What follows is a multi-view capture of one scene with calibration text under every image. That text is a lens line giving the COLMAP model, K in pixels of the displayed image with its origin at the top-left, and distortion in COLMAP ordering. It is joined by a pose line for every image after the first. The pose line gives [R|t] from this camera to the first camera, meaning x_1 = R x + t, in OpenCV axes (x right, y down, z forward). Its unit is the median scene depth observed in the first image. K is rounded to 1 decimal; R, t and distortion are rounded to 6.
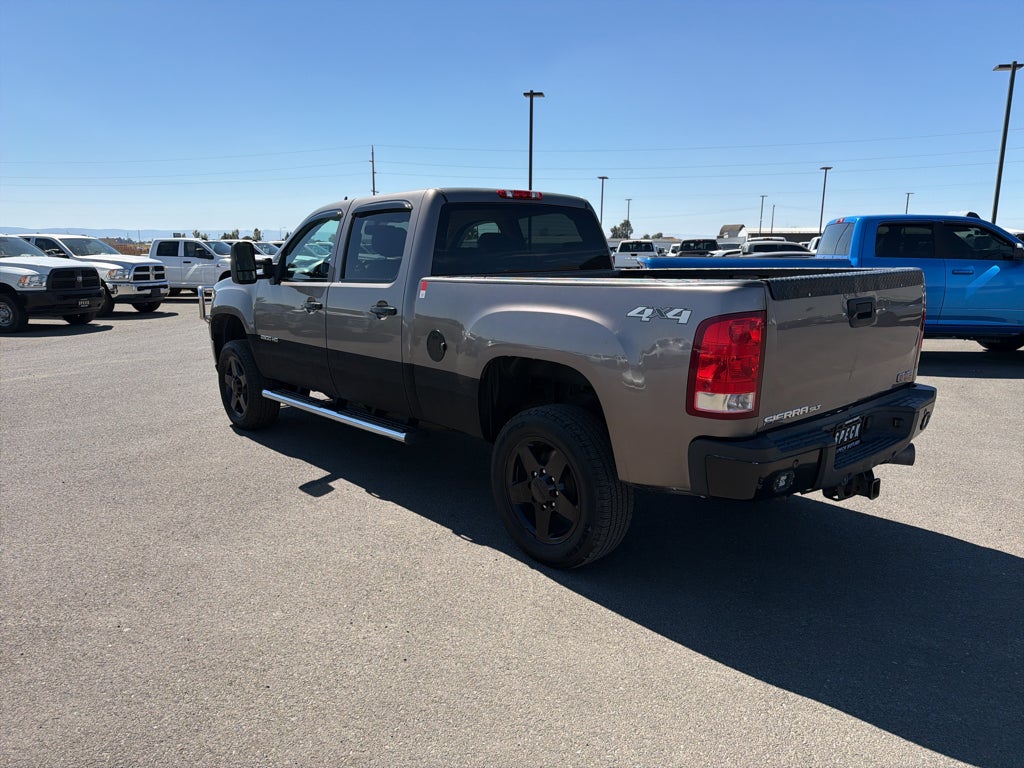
lens RADIAL K [[727.1, 0, 520.3], [0, 727.1, 391.4], [0, 0, 1]] dist [0.024769, -0.034014]
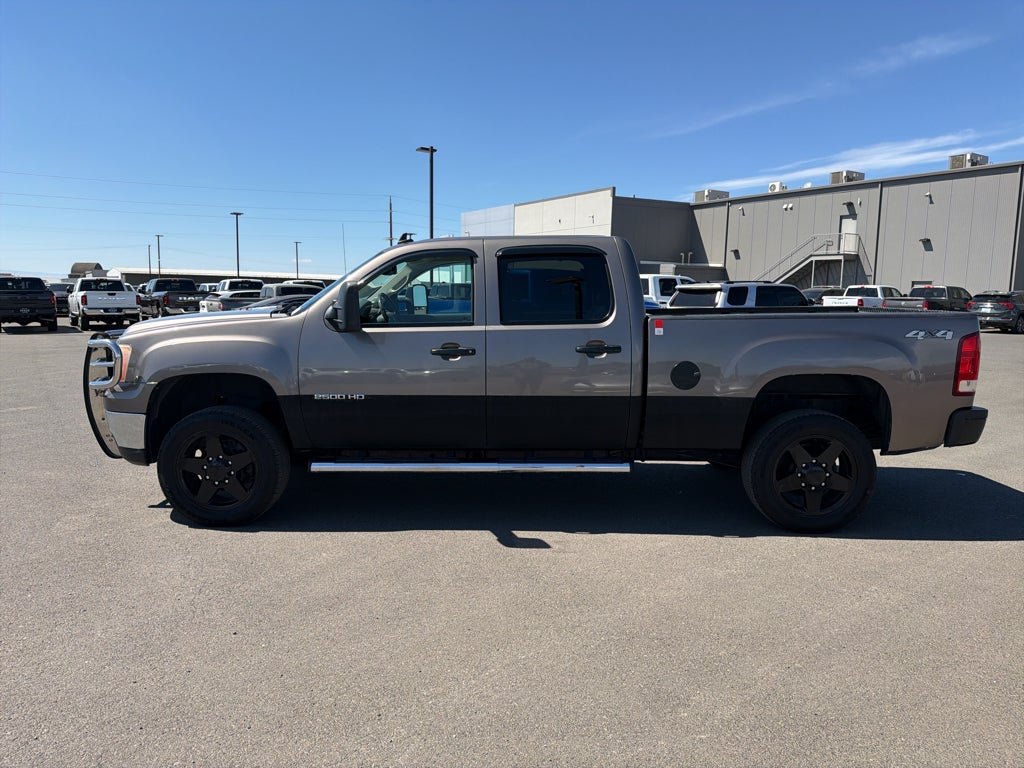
lens RADIAL K [[727.1, 0, 509.9], [0, 727.1, 382.1], [0, 0, 1]] dist [0.024769, -0.034014]
pose [[0.684580, -0.079942, 0.724541, -1.081583], [0.129005, 0.991565, -0.012486, -0.070780], [-0.717431, 0.102017, 0.689119, 0.399424]]
